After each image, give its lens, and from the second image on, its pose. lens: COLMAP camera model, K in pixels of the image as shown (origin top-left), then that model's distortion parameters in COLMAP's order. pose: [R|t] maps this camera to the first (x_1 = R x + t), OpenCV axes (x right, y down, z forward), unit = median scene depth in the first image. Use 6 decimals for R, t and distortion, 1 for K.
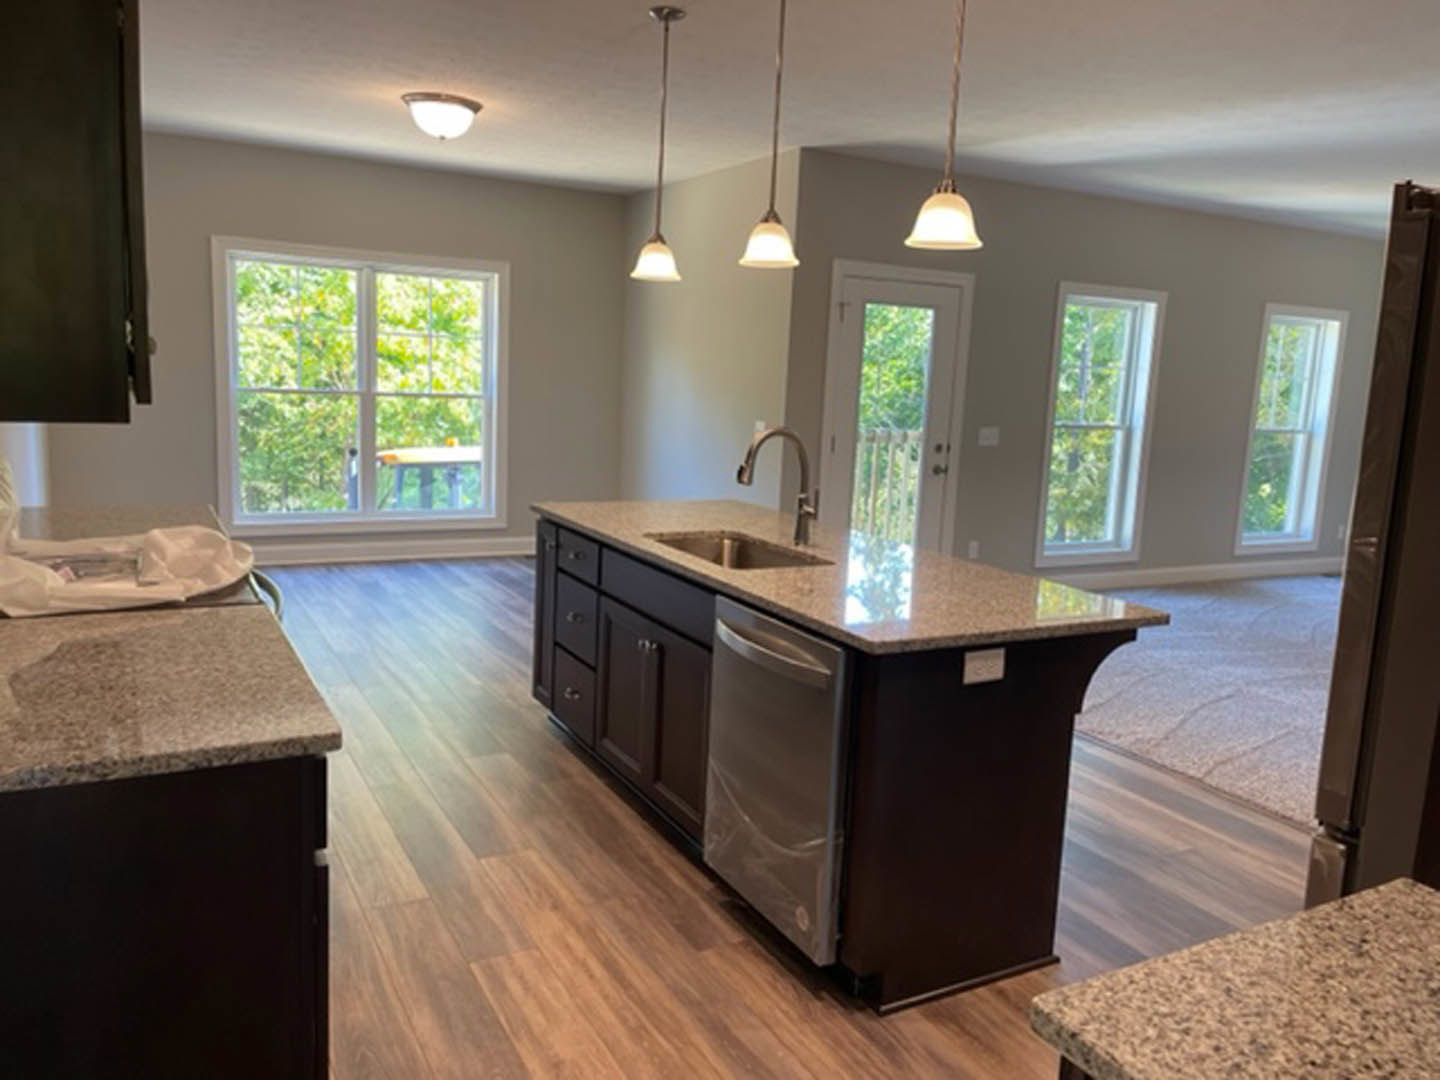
lens RADIAL K [[1091.3, 0, 727.0], [0, 1091.3, 539.7], [0, 0, 1]] dist [0.074780, -0.100259]
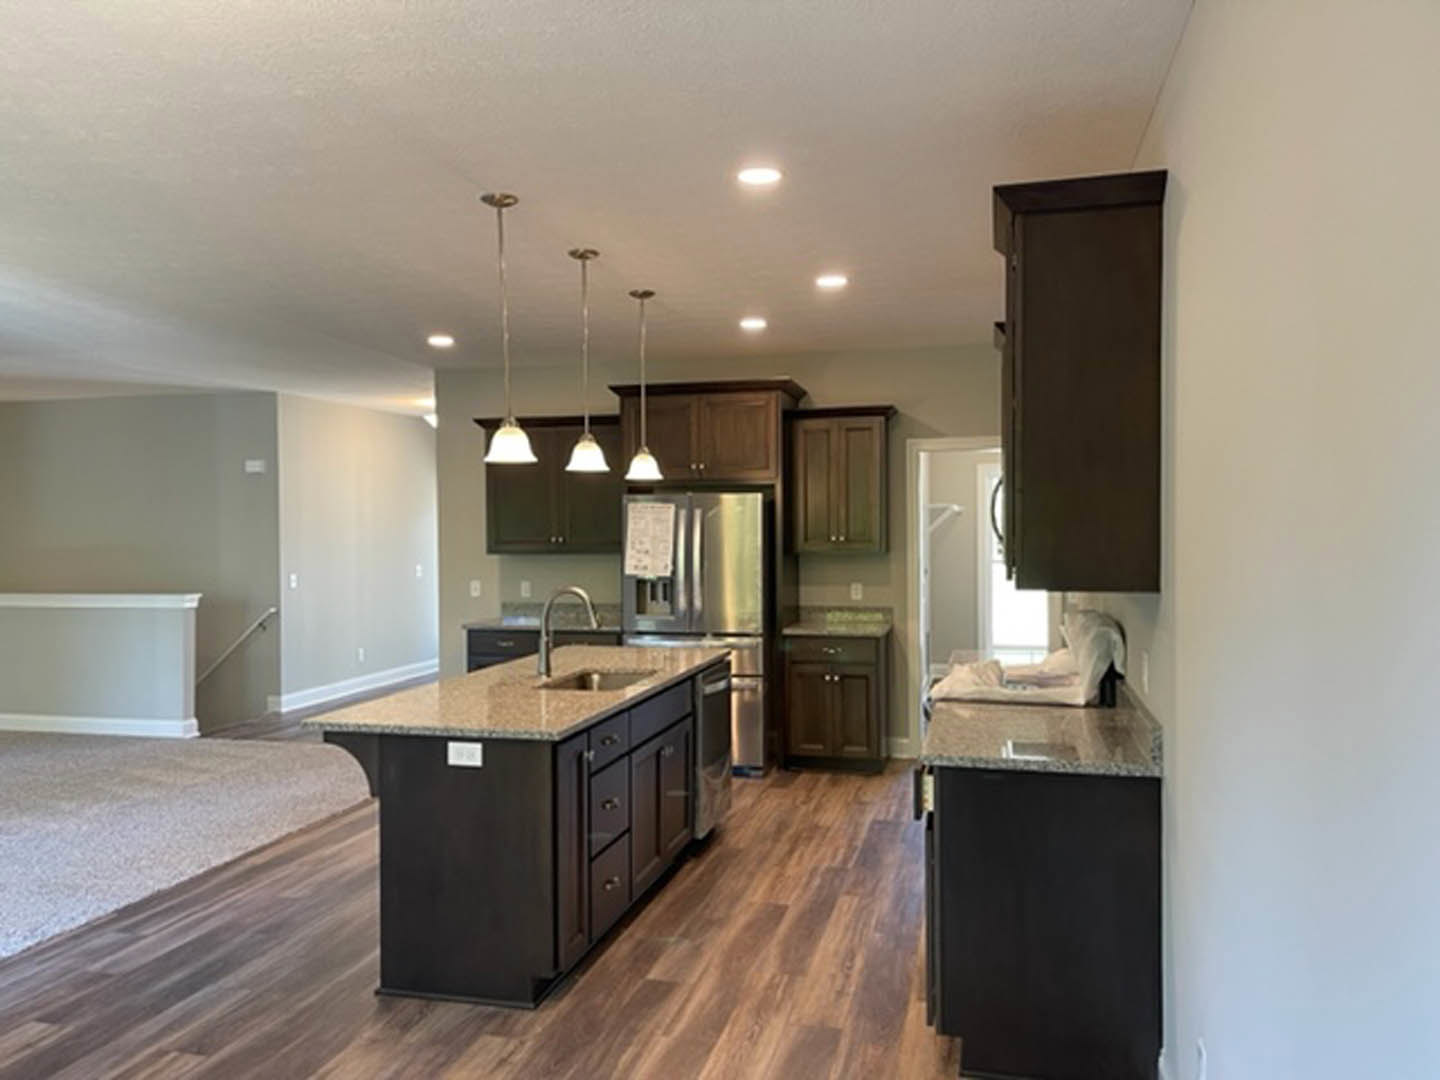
lens RADIAL K [[1087.4, 0, 720.0], [0, 1087.4, 540.0], [0, 0, 1]] dist [0.025427, 0.001399]
pose [[-0.729196, -0.051077, 0.682396, -0.700209], [0.082020, 0.983498, 0.161259, -0.252578], [-0.679372, 0.173559, -0.712973, 1.279312]]
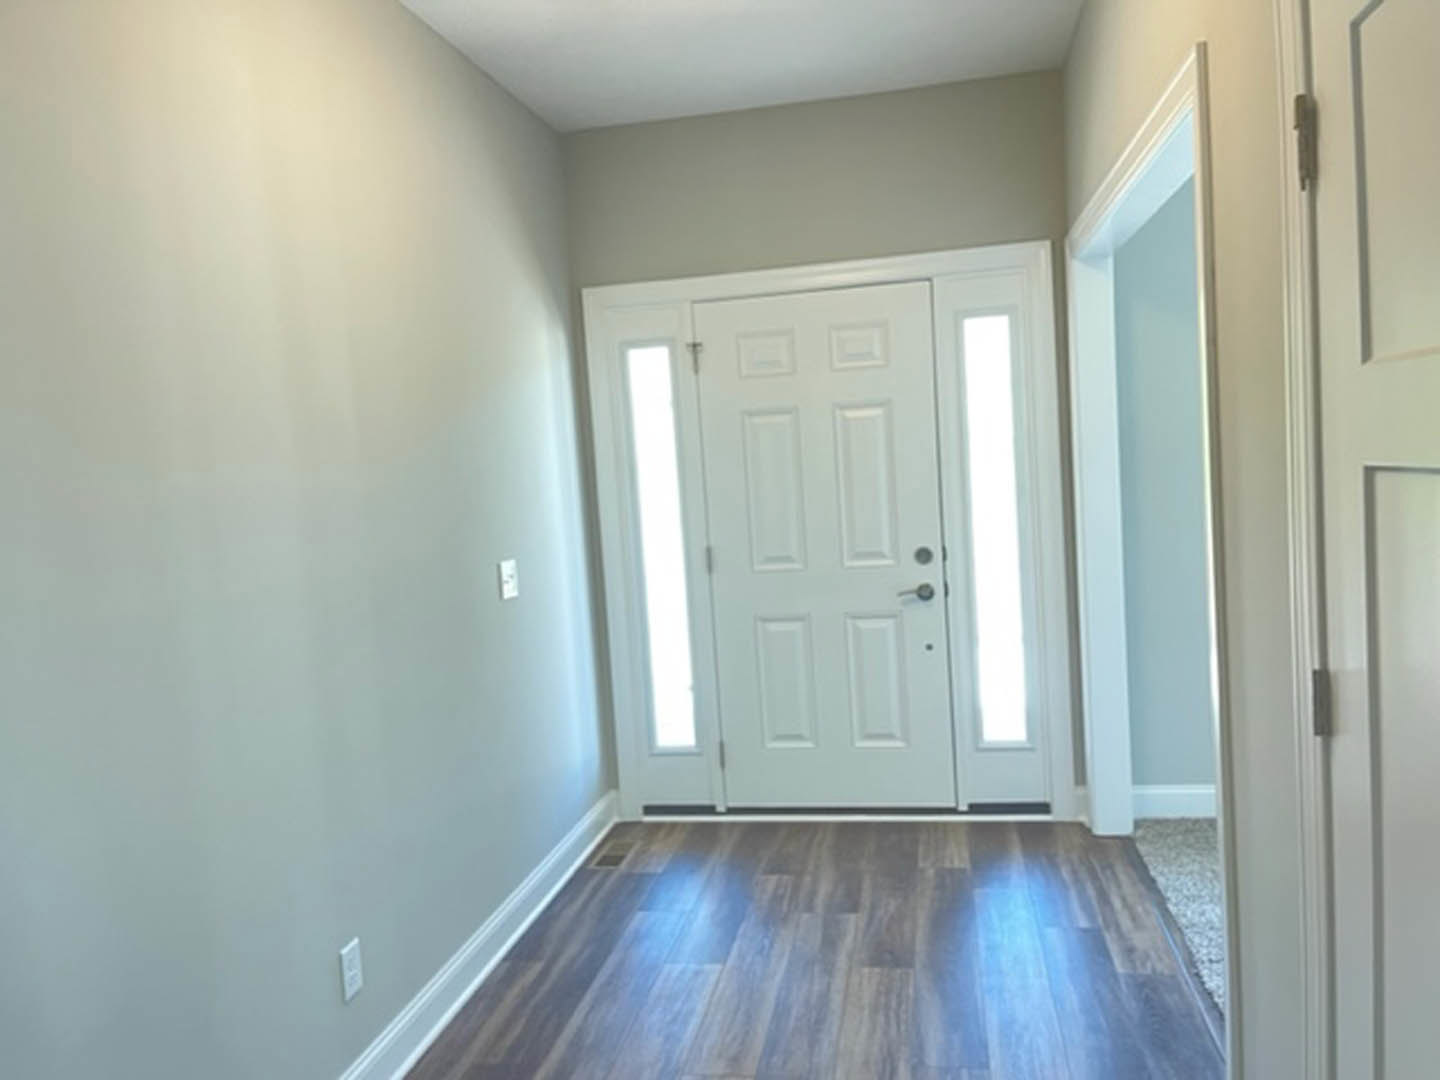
lens RADIAL K [[1091.3, 0, 727.0], [0, 1091.3, 539.7], [0, 0, 1]] dist [0.074780, -0.100259]
pose [[-0.764497, -0.051624, 0.642557, 0.754479], [0.131414, 0.963374, 0.233752, -0.044409], [-0.631090, 0.263144, -0.729713, 0.511928]]
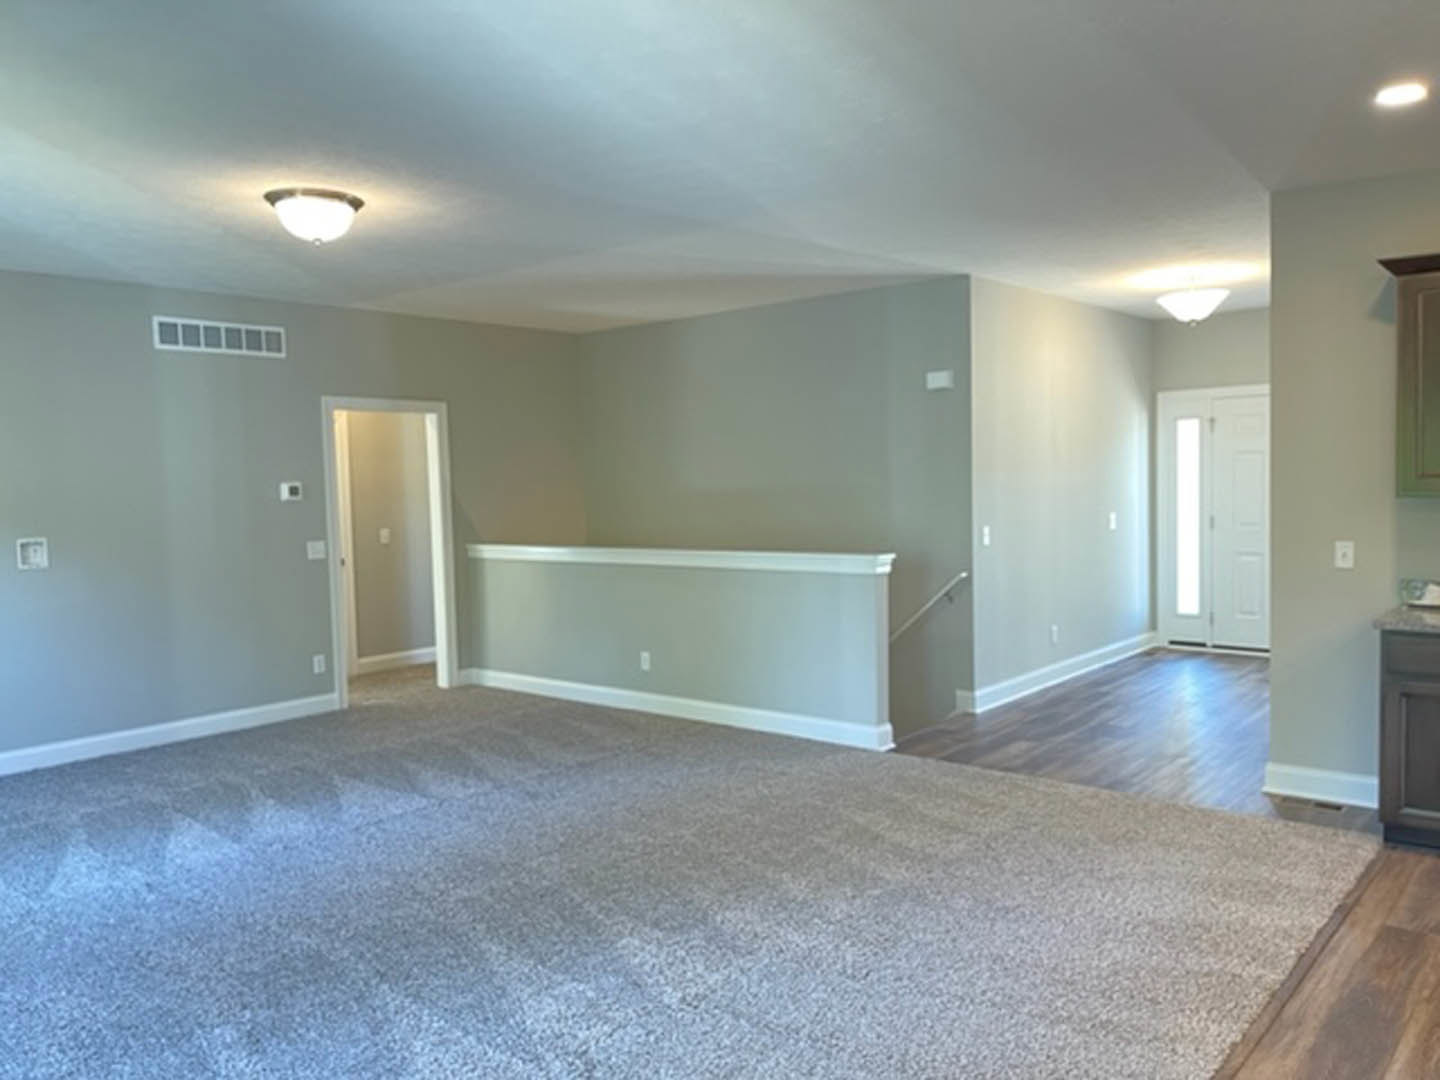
lens RADIAL K [[1091.3, 0, 727.0], [0, 1091.3, 539.7], [0, 0, 1]] dist [0.074780, -0.100259]
pose [[-0.358607, -0.091605, 0.928983, -0.053292], [0.154663, 0.975589, 0.155903, -0.201475], [-0.920587, 0.199587, -0.335685, 1.217444]]
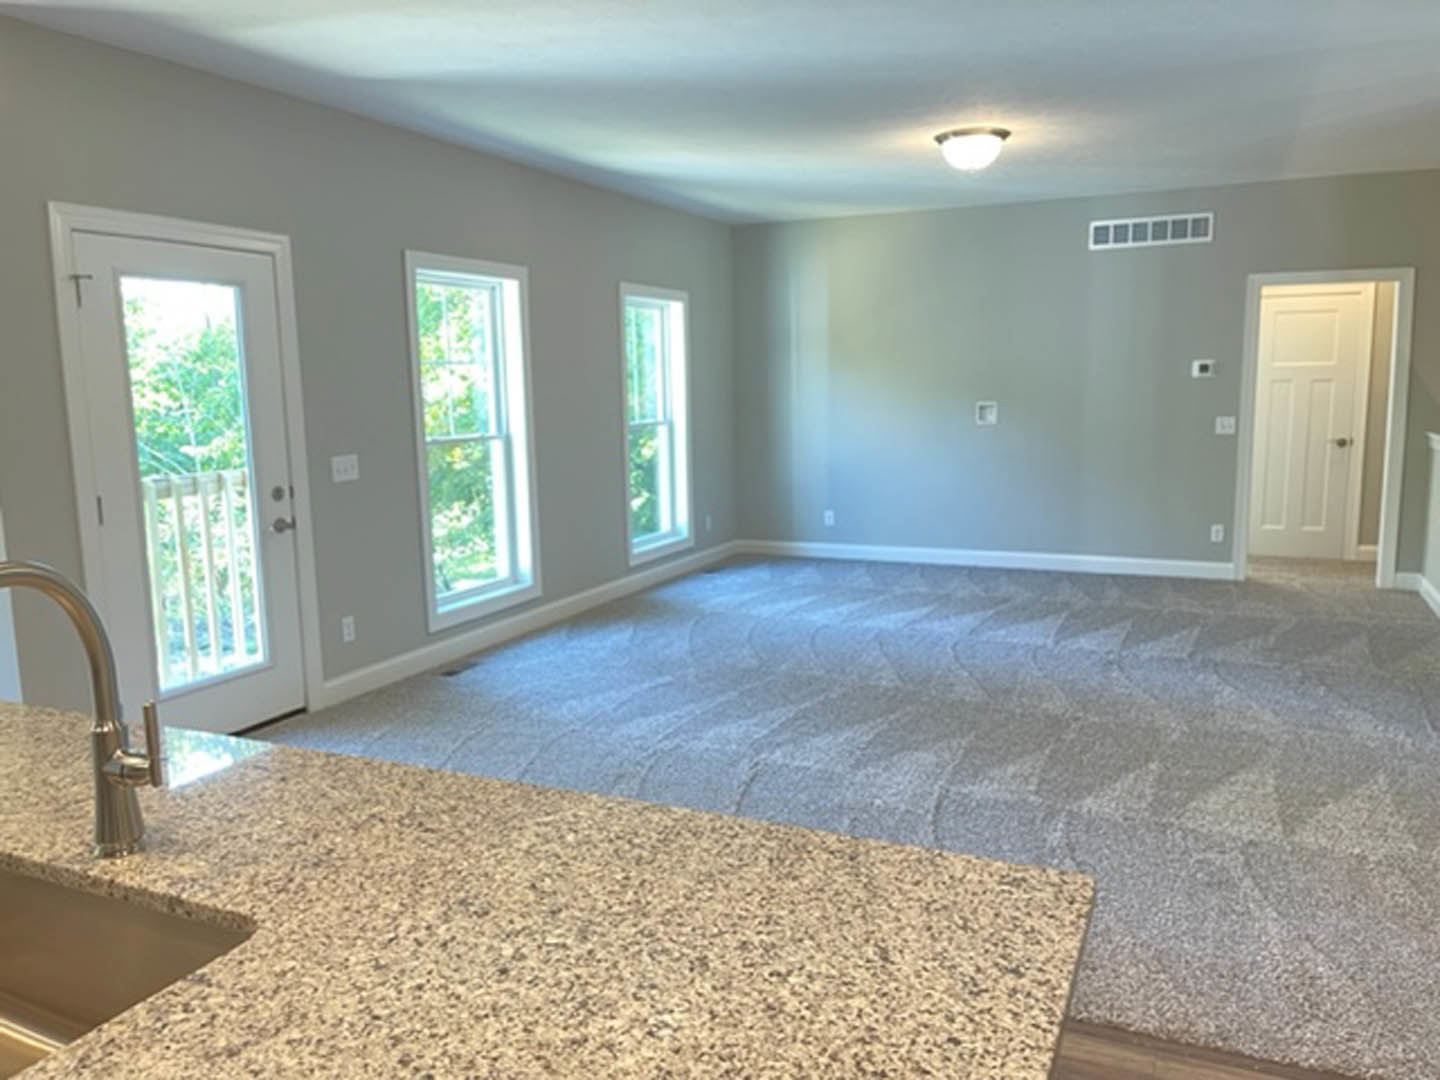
lens RADIAL K [[1091.3, 0, 727.0], [0, 1091.3, 539.7], [0, 0, 1]] dist [0.074780, -0.100259]
pose [[0.798039, -0.148226, 0.584092, 0.019706], [0.148024, 0.987797, 0.048431, -0.065813], [-0.584143, 0.047810, 0.810241, 0.405129]]
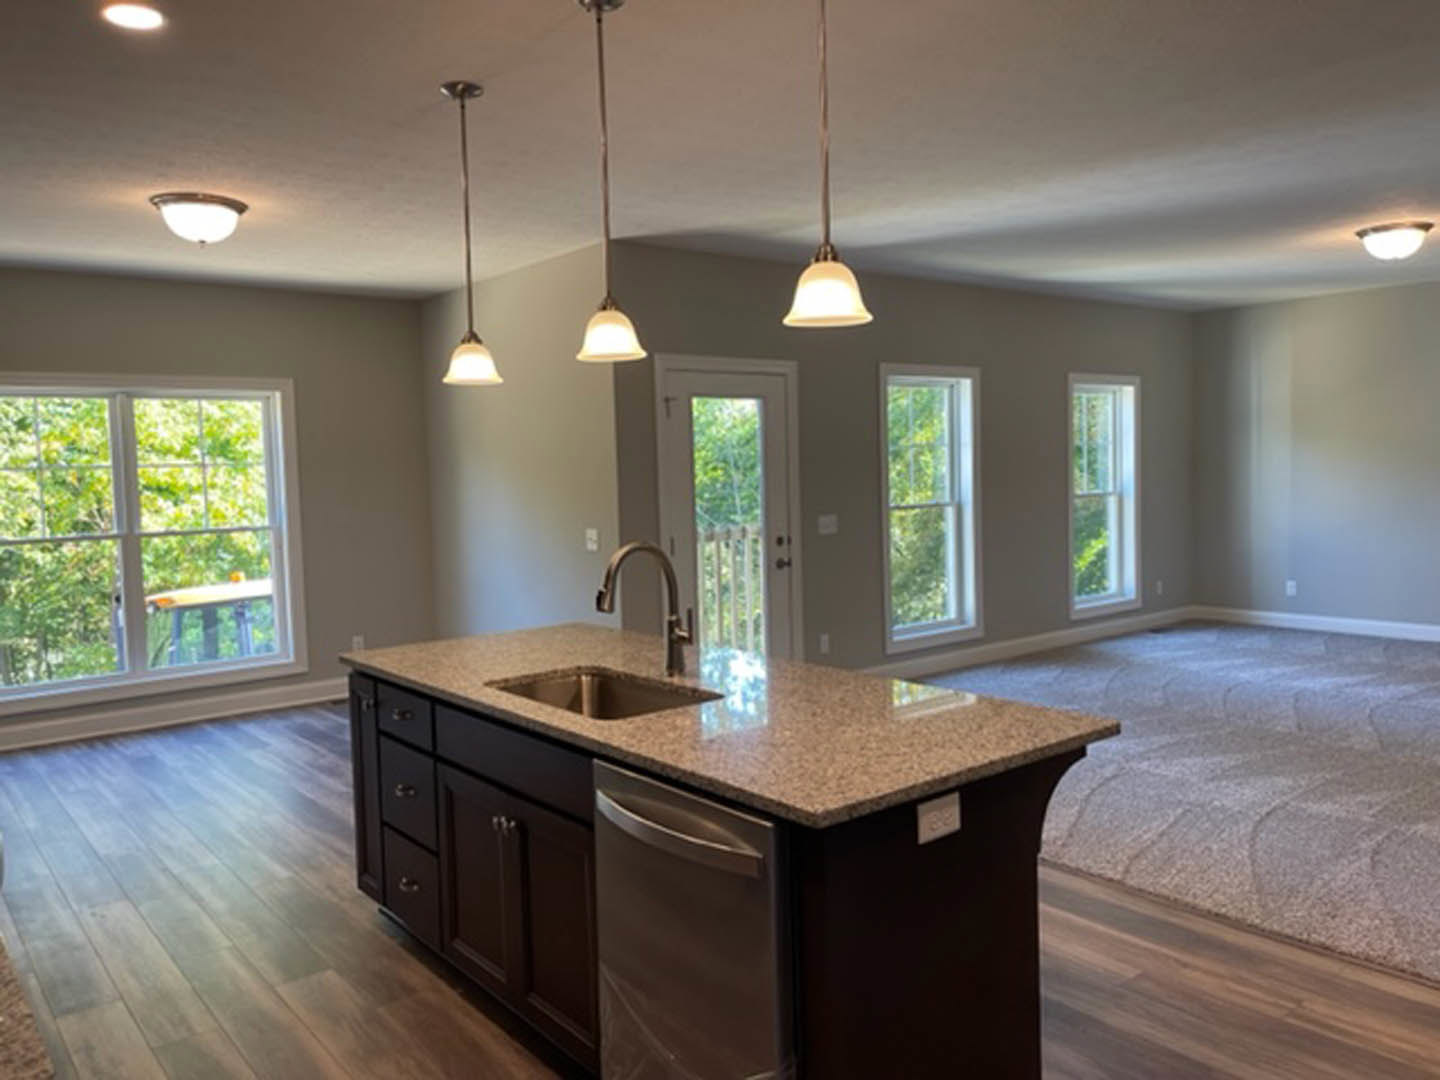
lens RADIAL K [[1088.4, 0, 721.2], [0, 1088.4, 533.6], [0, 0, 1]] dist [0.076857, -0.086490]
pose [[0.981930, -0.085689, 0.168733, -0.023077], [0.100845, 0.991401, -0.083390, -0.022242], [-0.160137, 0.098899, 0.982128, 0.103959]]
